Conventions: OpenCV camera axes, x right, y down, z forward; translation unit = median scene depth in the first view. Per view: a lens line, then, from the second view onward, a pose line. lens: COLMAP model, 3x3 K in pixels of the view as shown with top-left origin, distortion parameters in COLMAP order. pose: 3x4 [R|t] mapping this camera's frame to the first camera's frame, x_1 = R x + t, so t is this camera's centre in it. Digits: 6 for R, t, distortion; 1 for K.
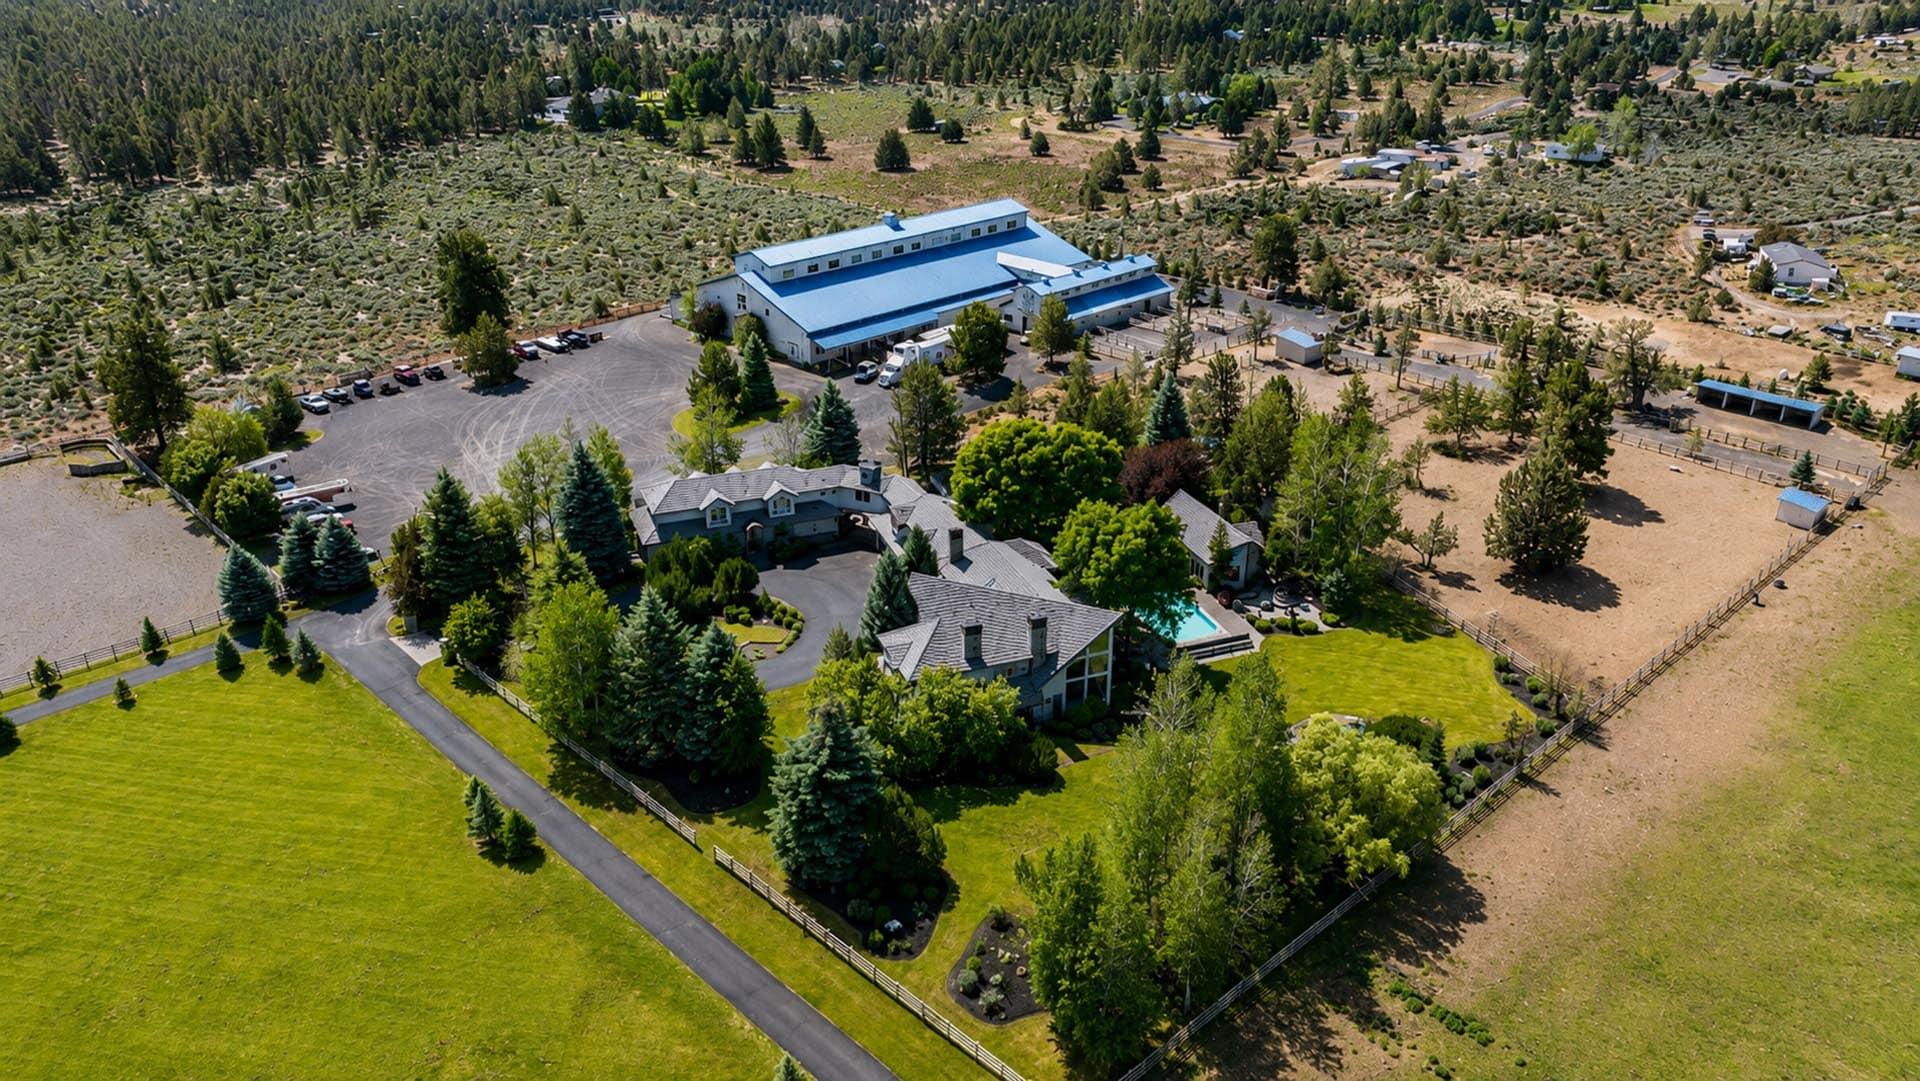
lens RADIAL K [[1381.1, 0, 960.0], [0, 1381.1, 540.5], [0, 0, 1]] dist [-0.004920, -0.004951]
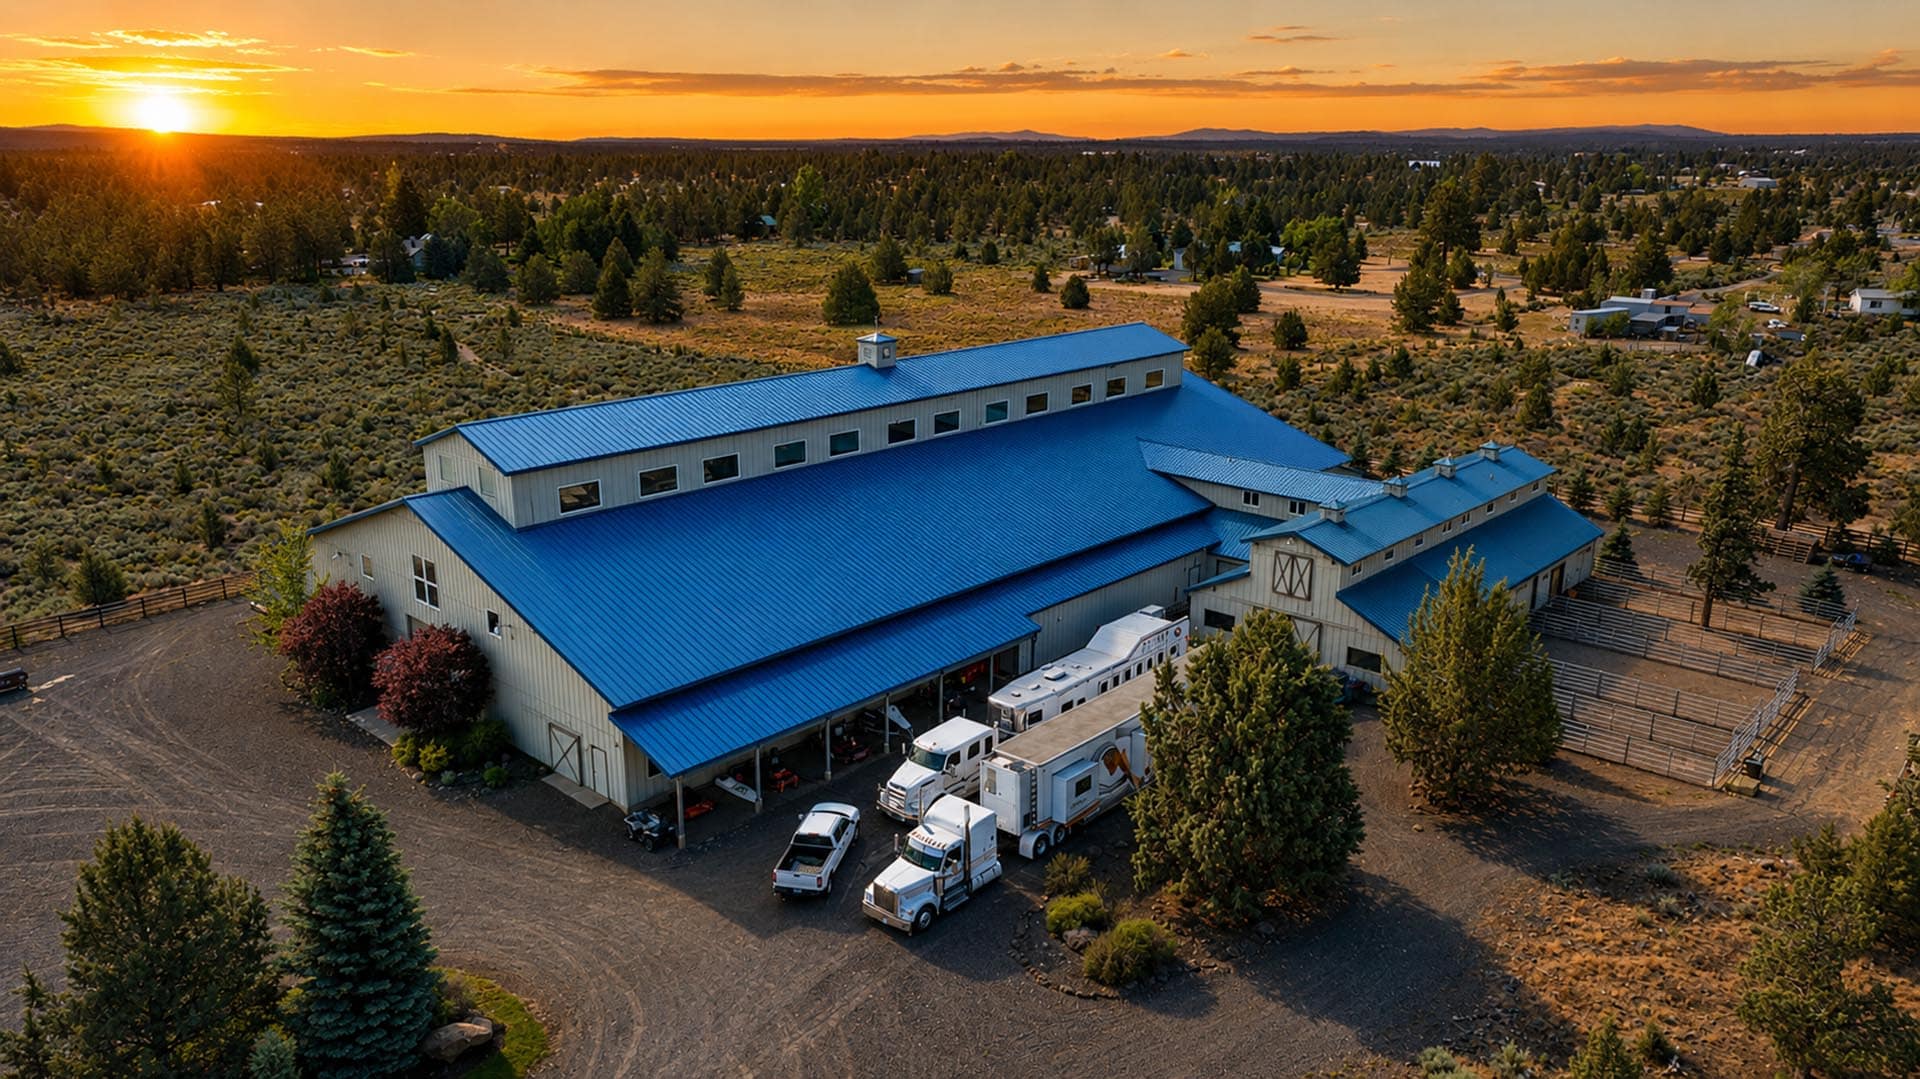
lens RADIAL K [[1381.1, 0, 960.0], [0, 1381.1, 539.5], [0, 0, 1]] dist [-0.004920, -0.004951]
pose [[0.998959, -0.007347, 0.045014, -0.049108], [0.014289, 0.987671, -0.155892, -0.133560], [-0.043313, 0.156372, 0.986748, 0.688179]]
